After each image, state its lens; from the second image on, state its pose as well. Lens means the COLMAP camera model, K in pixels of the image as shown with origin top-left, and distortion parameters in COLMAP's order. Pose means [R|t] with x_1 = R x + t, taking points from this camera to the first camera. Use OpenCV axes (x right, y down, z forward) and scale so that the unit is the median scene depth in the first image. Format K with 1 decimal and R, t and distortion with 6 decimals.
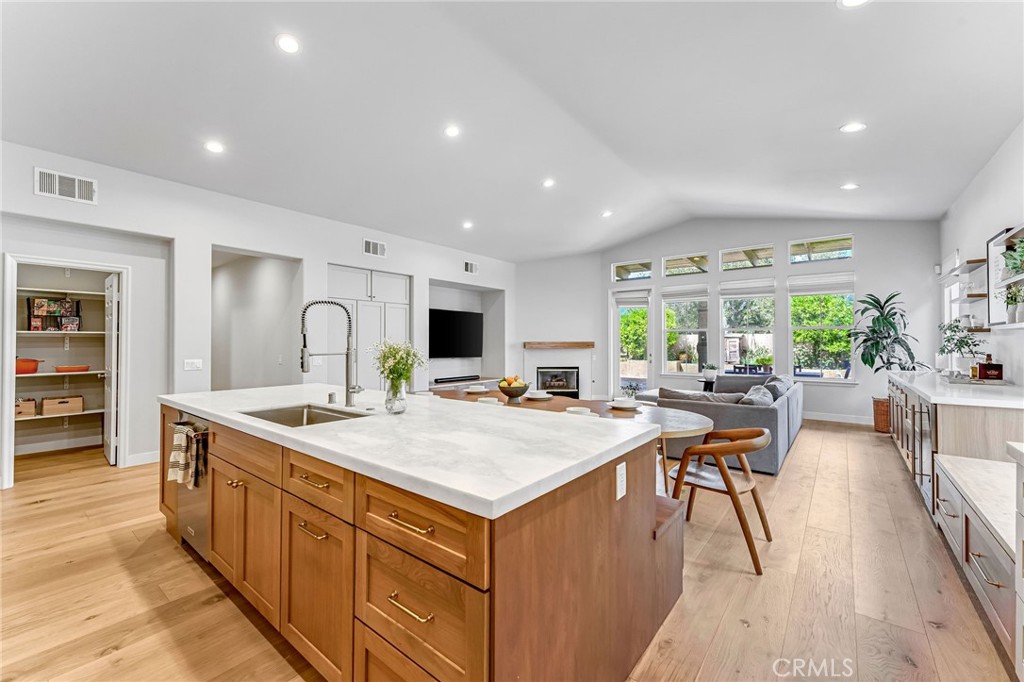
lens RADIAL K [[418.3, 0, 512.0], [0, 418.3, 341.0], [0, 0, 1]] dist [-0.000025, -0.000199]
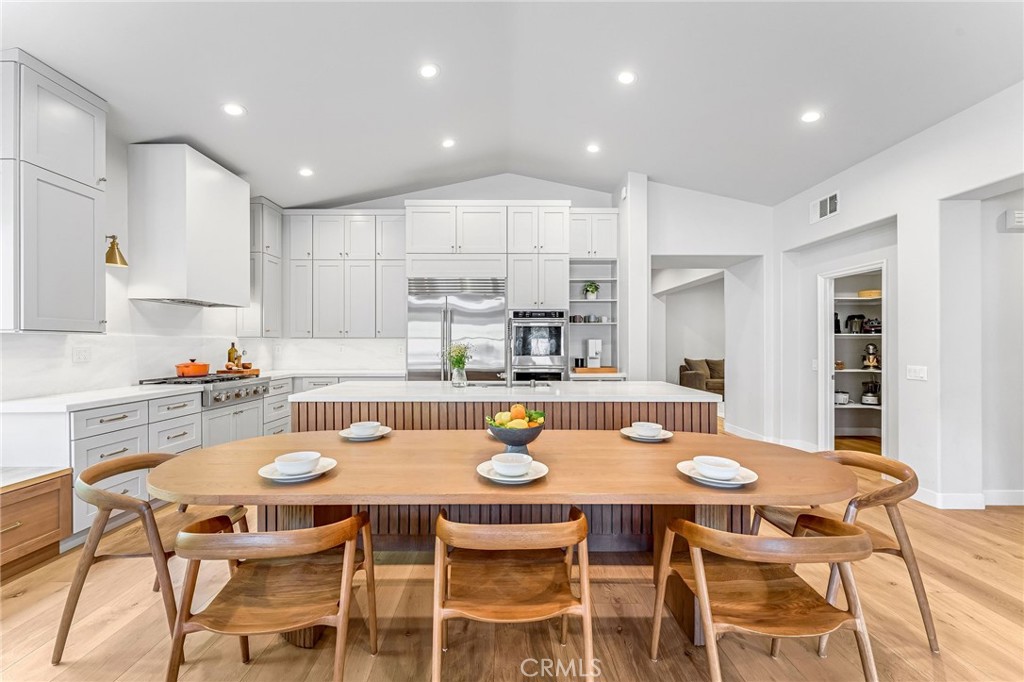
lens RADIAL K [[418.3, 0, 512.0], [0, 418.3, 341.0], [0, 0, 1]] dist [-0.000025, -0.000199]
pose [[-0.777636, -0.003315, -0.628706, 0.367603], [0.005587, 0.999910, -0.012182, 0.006867], [0.628690, -0.012986, -0.777548, 1.506265]]
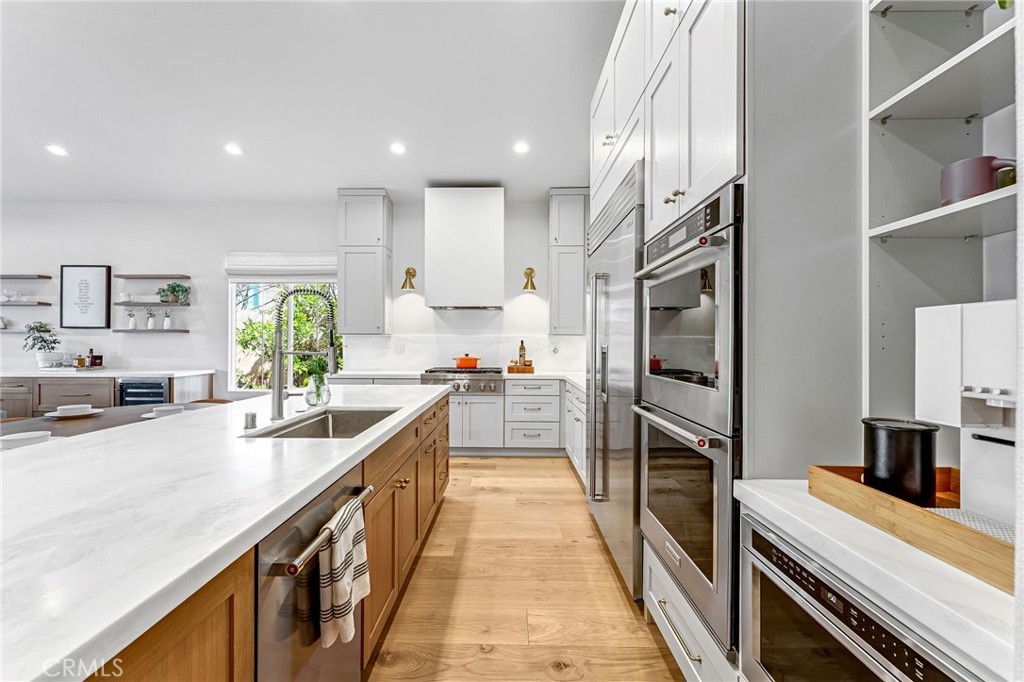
lens RADIAL K [[418.3, 0, 512.0], [0, 418.3, 341.0], [0, 0, 1]] dist [-0.000025, -0.000199]
pose [[-0.634270, -0.000723, 0.773111, -0.902550], [-0.008078, 0.999951, -0.005693, 0.000776], [-0.773069, -0.009856, -0.634245, 0.810923]]
